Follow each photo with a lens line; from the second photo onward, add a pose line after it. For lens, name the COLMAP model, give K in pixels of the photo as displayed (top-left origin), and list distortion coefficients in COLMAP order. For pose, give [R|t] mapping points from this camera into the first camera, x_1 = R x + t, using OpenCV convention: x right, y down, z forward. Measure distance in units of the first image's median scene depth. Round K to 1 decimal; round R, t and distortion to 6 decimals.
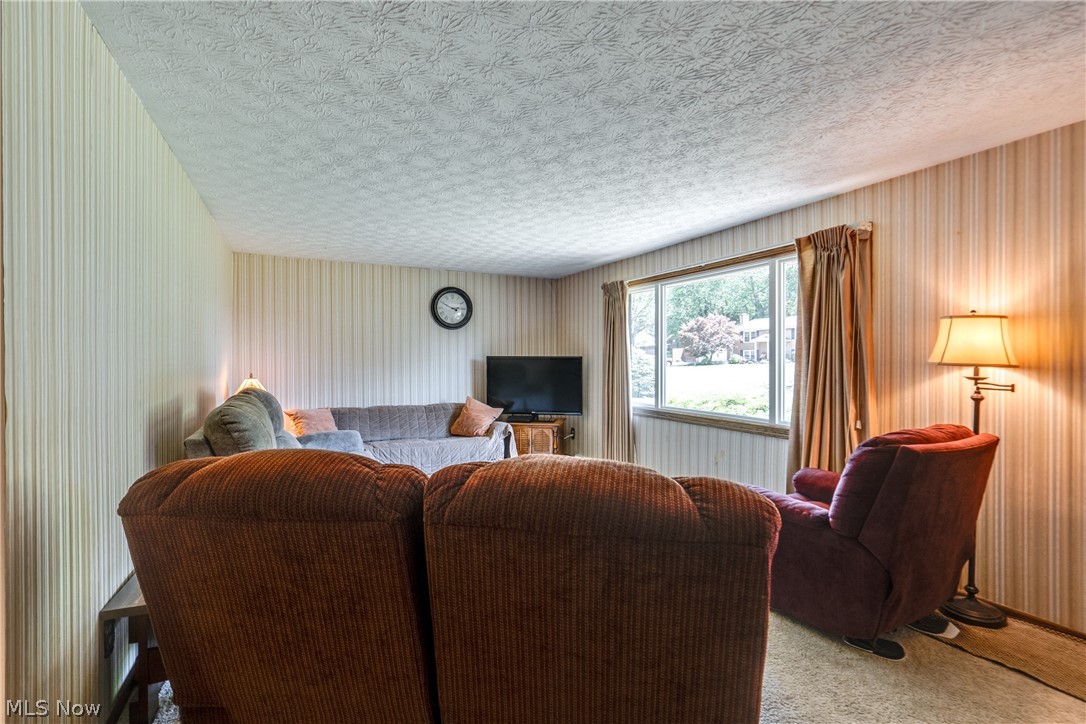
lens RADIAL K [[498.4, 0, 541.8], [0, 498.4, 361.6], [0, 0, 1]] dist [-0.003222, -0.000206]
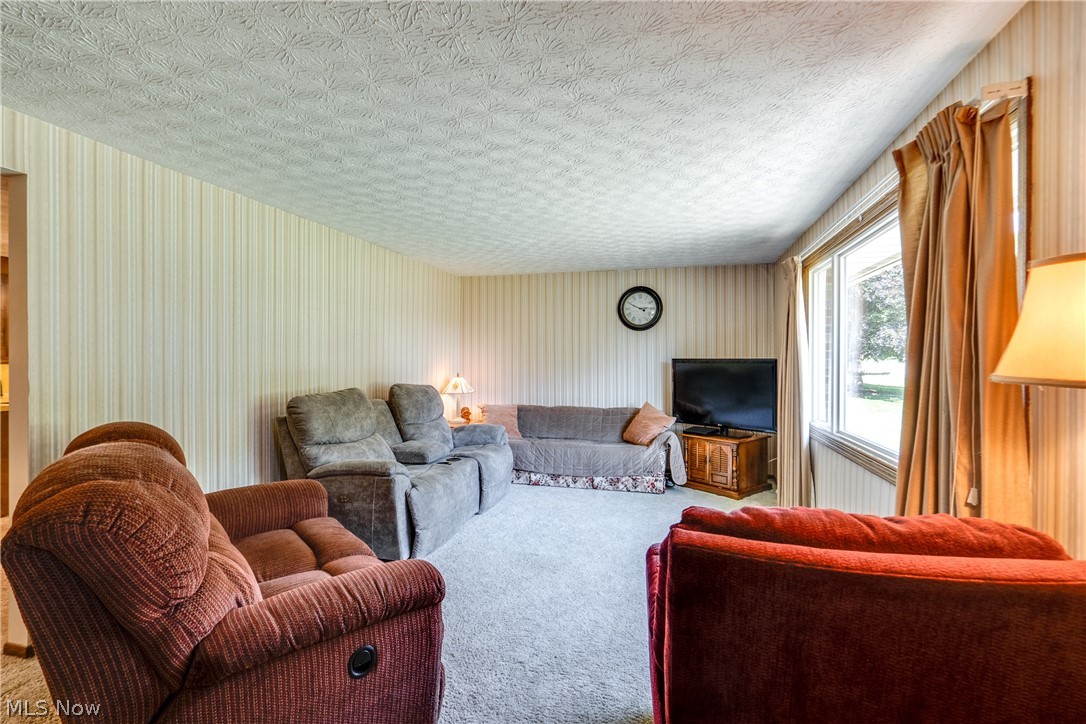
lens RADIAL K [[498.4, 0, 539.8], [0, 498.4, 361.6], [0, 0, 1]] dist [-0.003222, -0.000206]
pose [[0.743785, 0.001946, -0.668416, 0.333547], [-0.005098, 0.999983, -0.002762, -0.001922], [0.668400, 0.005461, 0.743782, 0.174697]]
